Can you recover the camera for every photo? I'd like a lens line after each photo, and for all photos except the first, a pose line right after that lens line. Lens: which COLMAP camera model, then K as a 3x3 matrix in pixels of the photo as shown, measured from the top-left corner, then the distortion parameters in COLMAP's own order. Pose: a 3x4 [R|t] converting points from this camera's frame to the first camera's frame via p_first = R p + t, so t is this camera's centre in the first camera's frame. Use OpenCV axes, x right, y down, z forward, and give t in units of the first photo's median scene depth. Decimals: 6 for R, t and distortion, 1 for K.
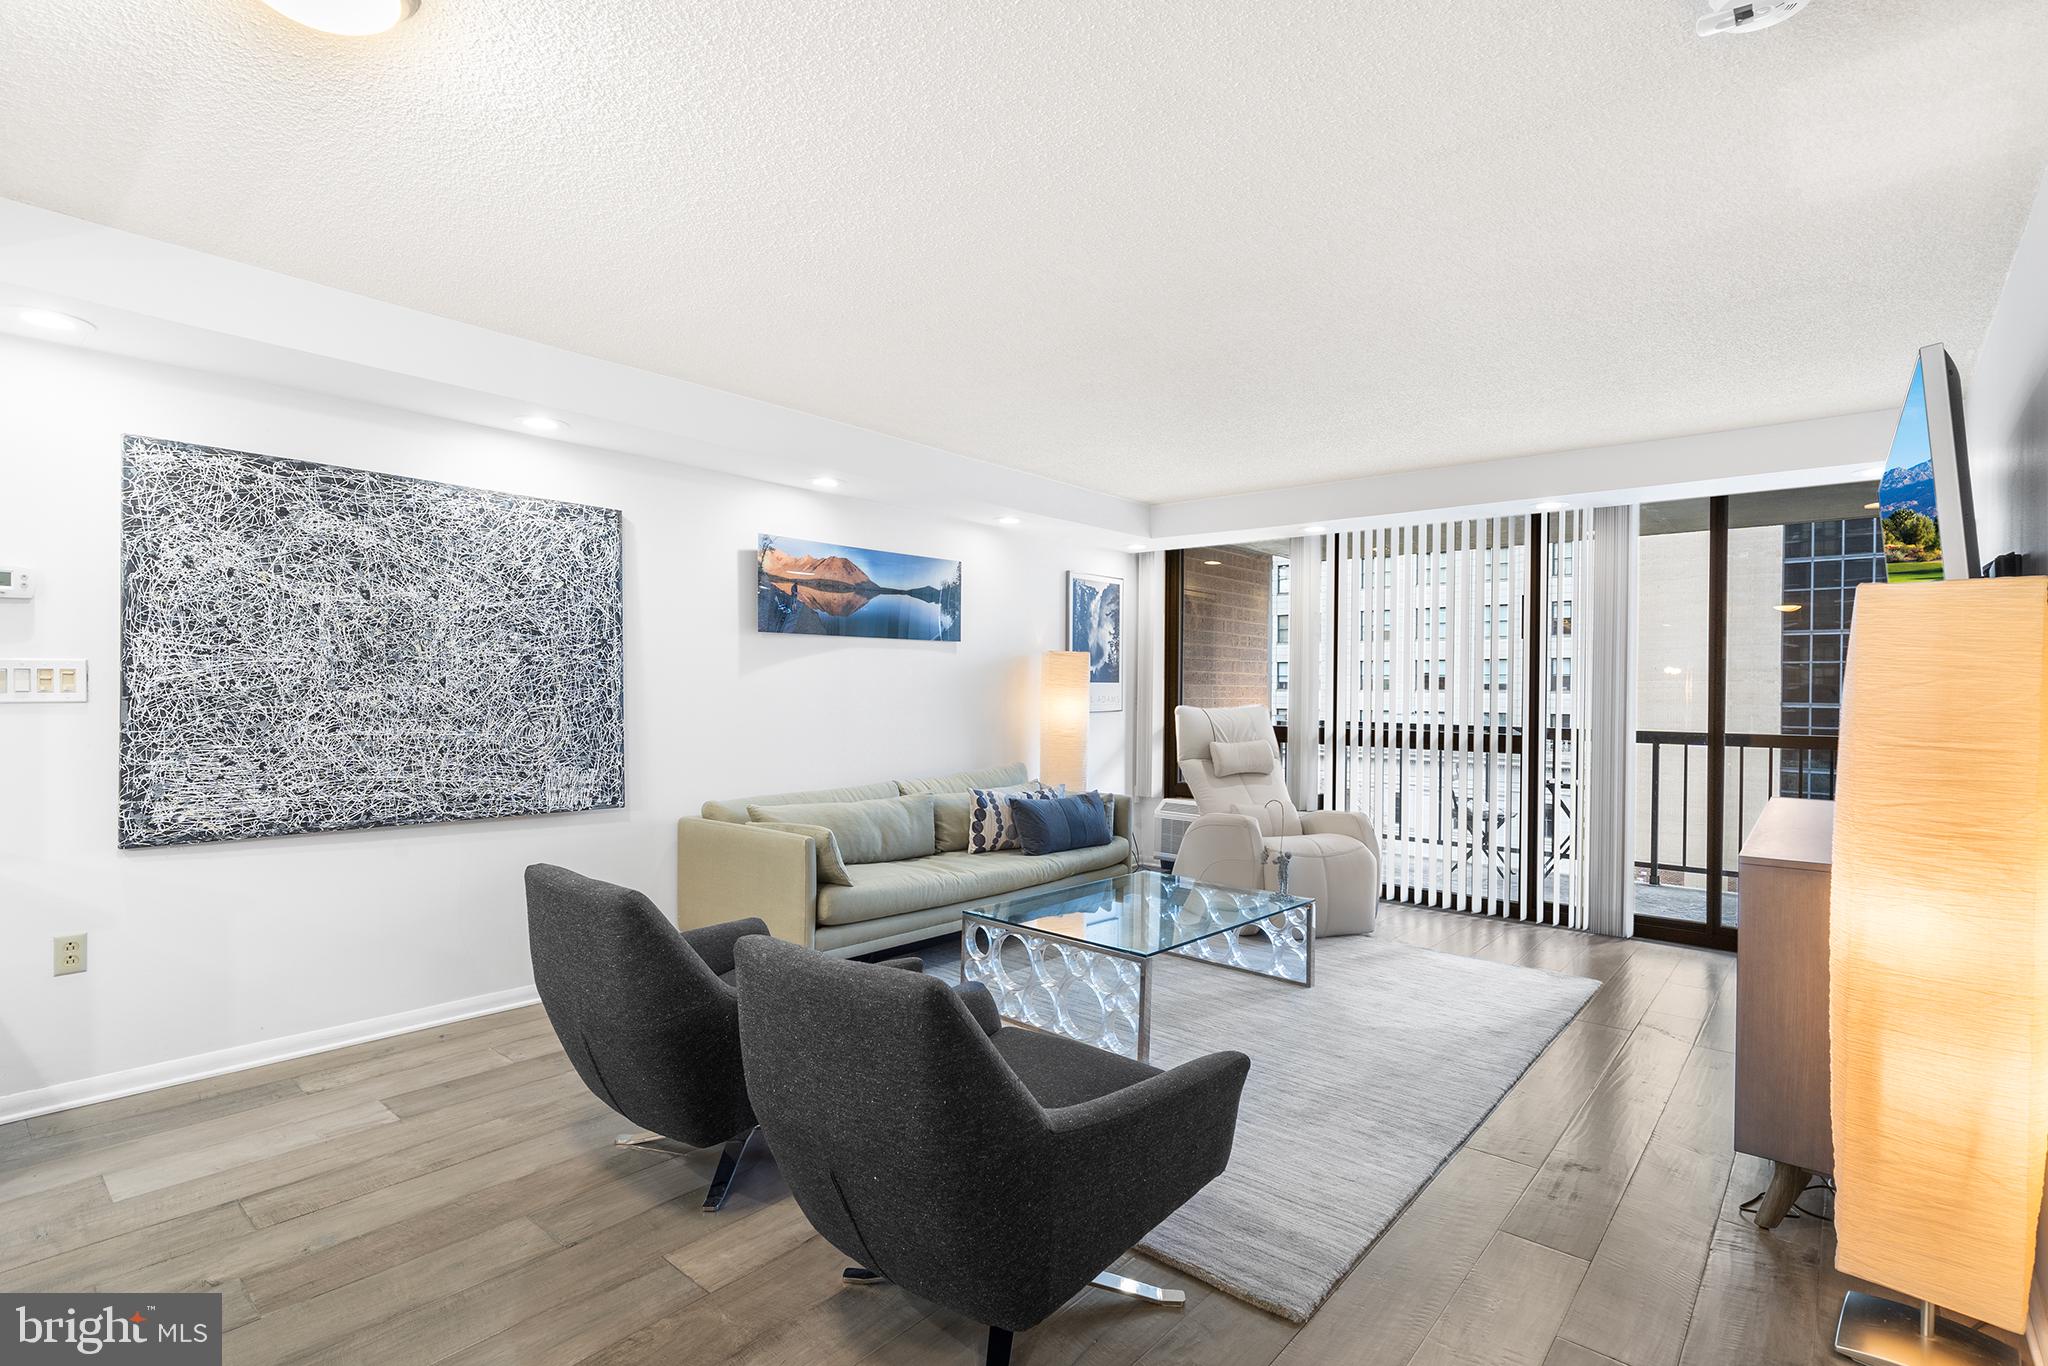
lens RADIAL K [[968.6, 0, 1009.7], [0, 968.6, 695.5], [0, 0, 1]] dist [-0.000157, -0.000586]
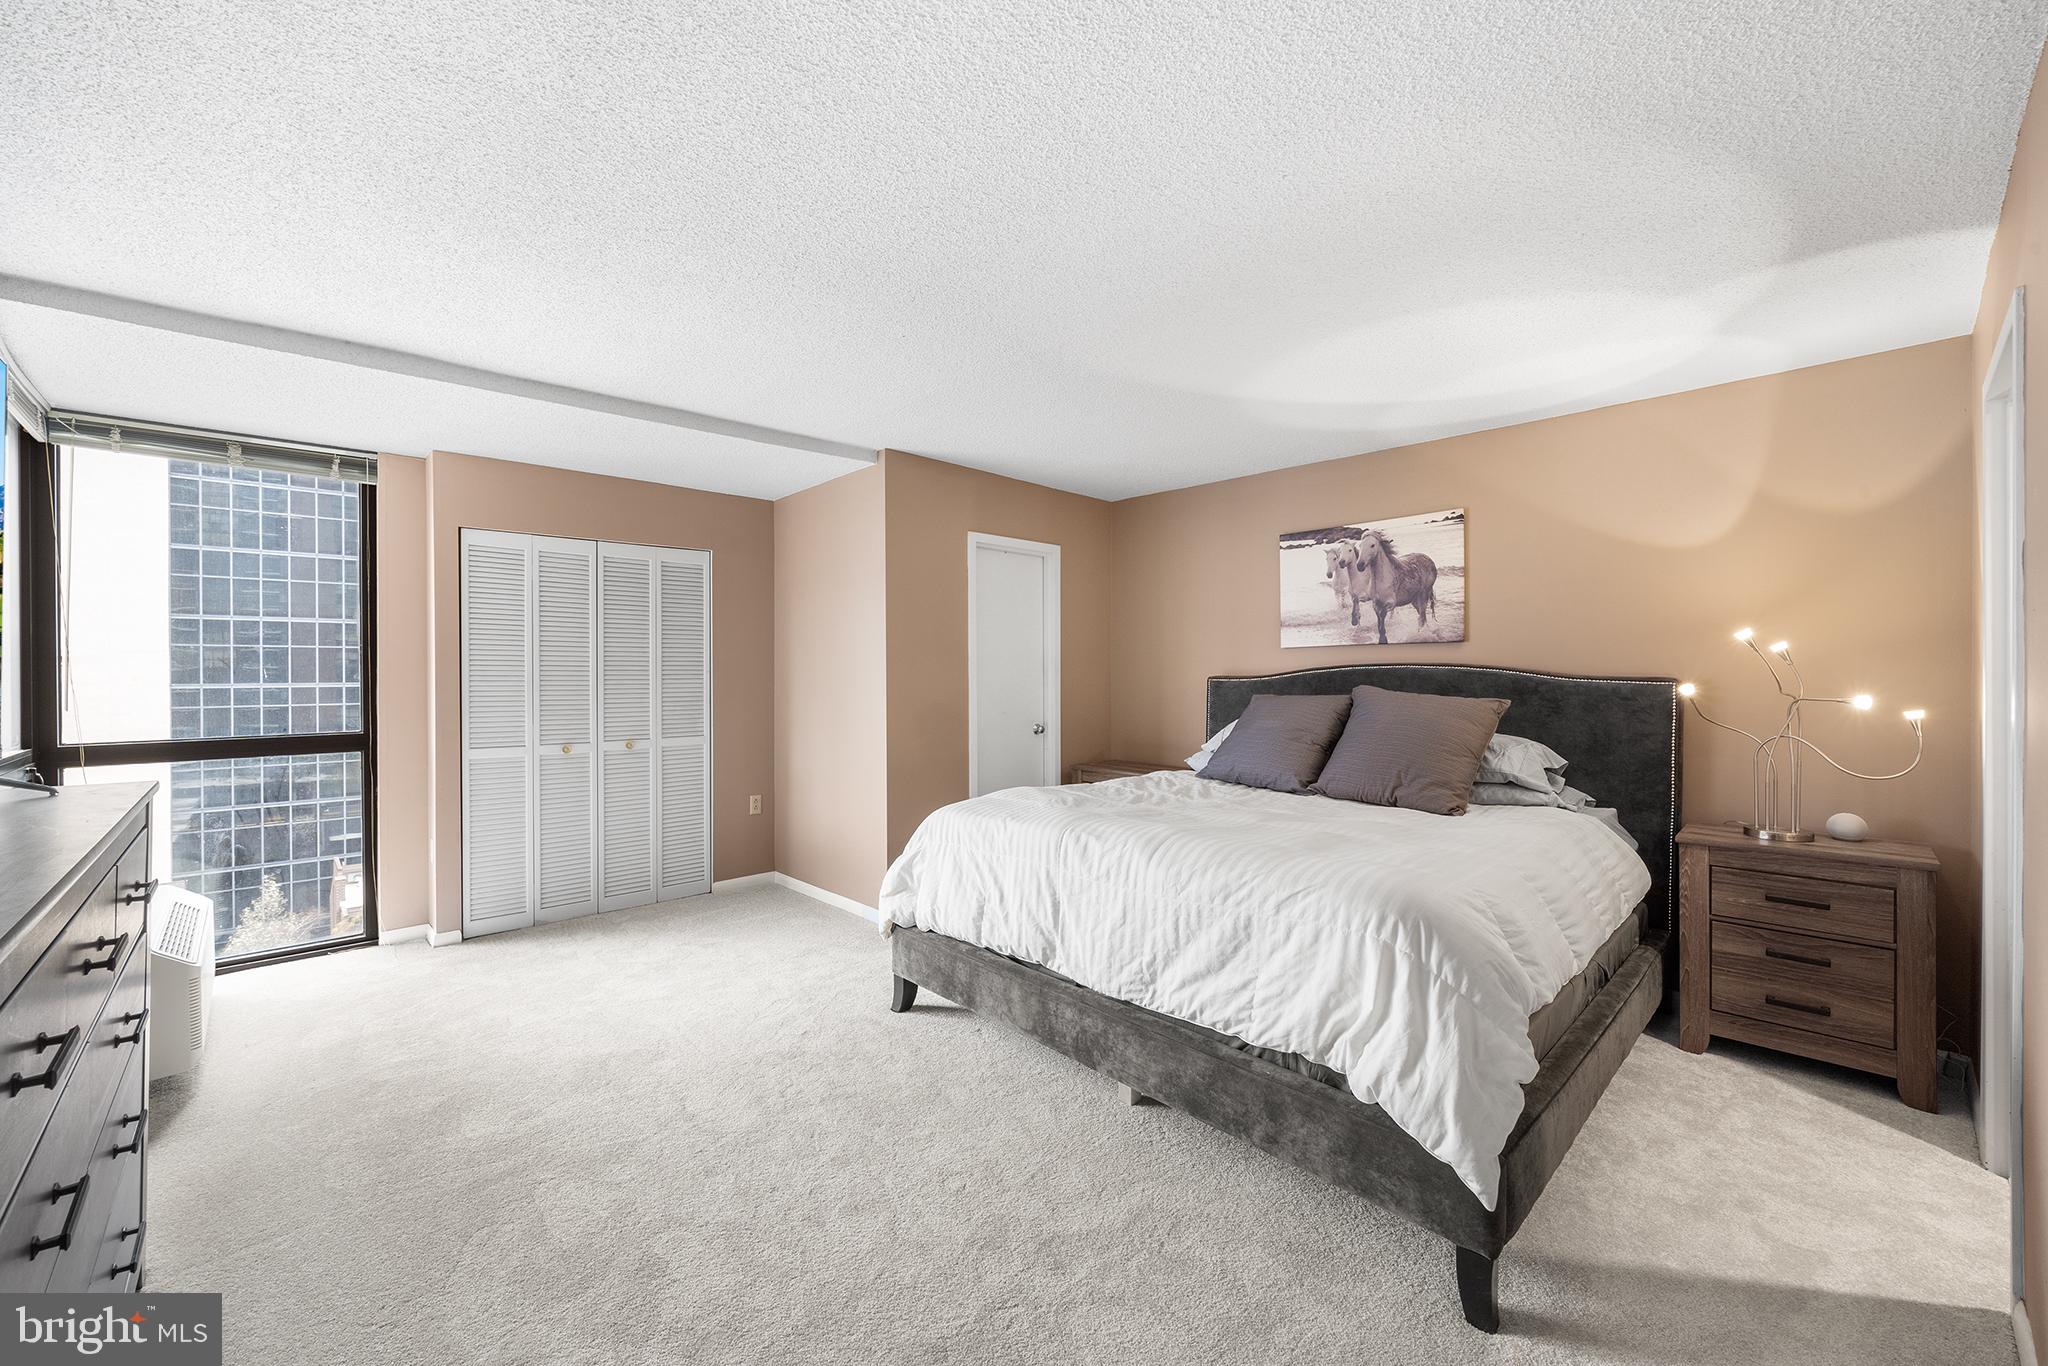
lens RADIAL K [[813.8, 0, 1027.1], [0, 813.8, 679.2], [0, 0, 1]] dist [-0.000730, -0.000035]
pose [[0.099754, -0.015162, 0.994897, 0.505737], [0.010127, 0.999848, 0.014222, -0.009511], [-0.994961, 0.008657, 0.099892, 0.237142]]
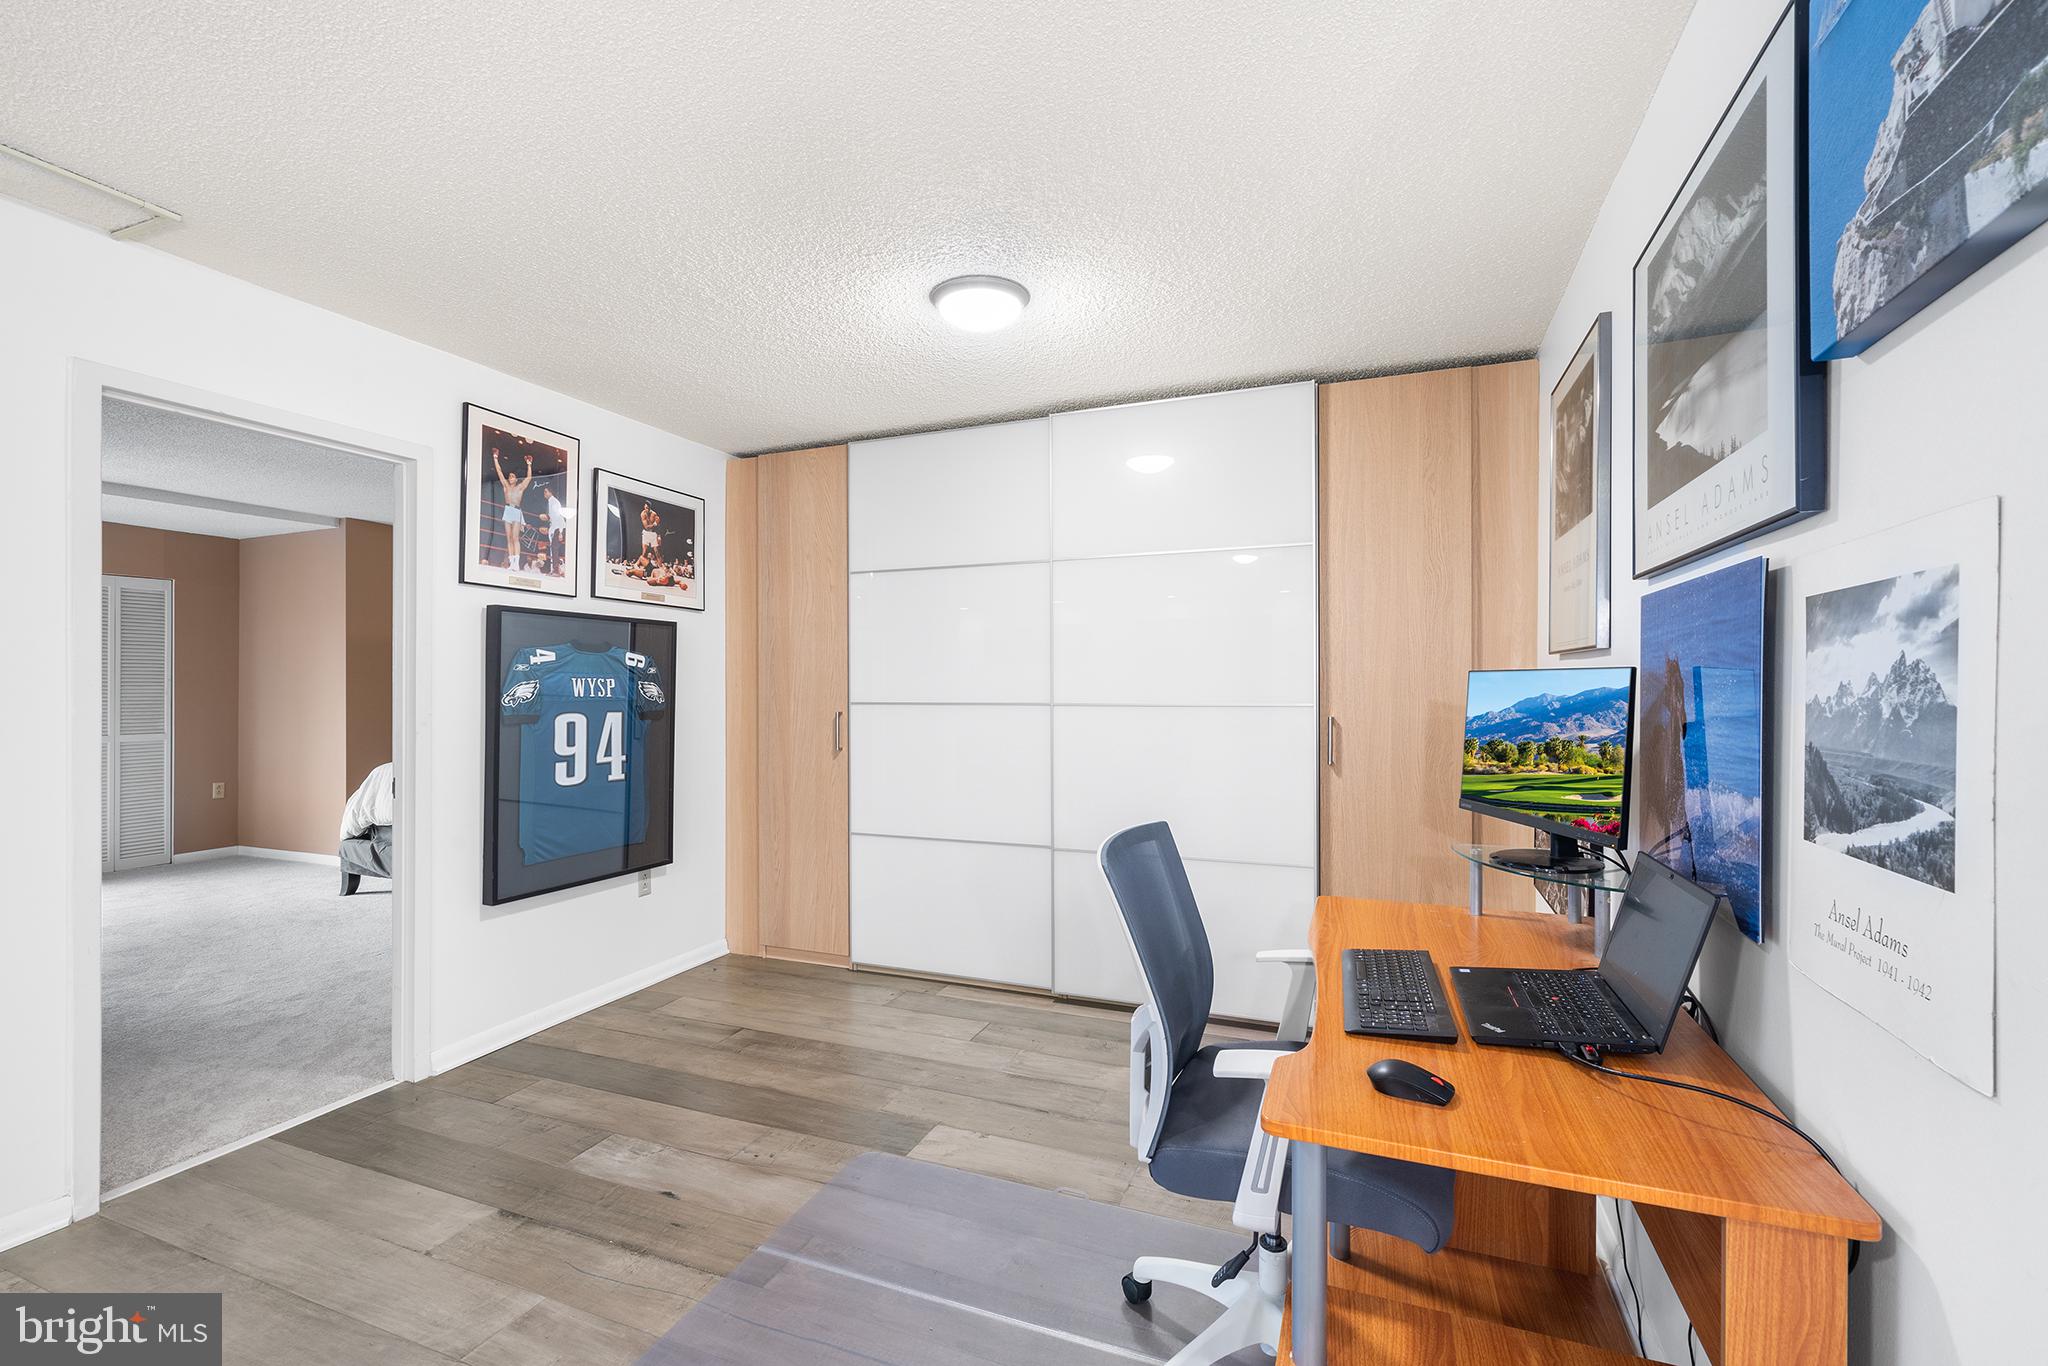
lens RADIAL K [[893.2, 0, 1027.6], [0, 893.2, 688.3], [0, 0, 1]] dist [-0.000385, 0.000322]
pose [[-0.332047, -0.007009, 0.943237, -0.205250], [0.002377, 0.999963, 0.008268, -0.003261], [-0.943260, 0.004987, -0.332019, -0.030449]]
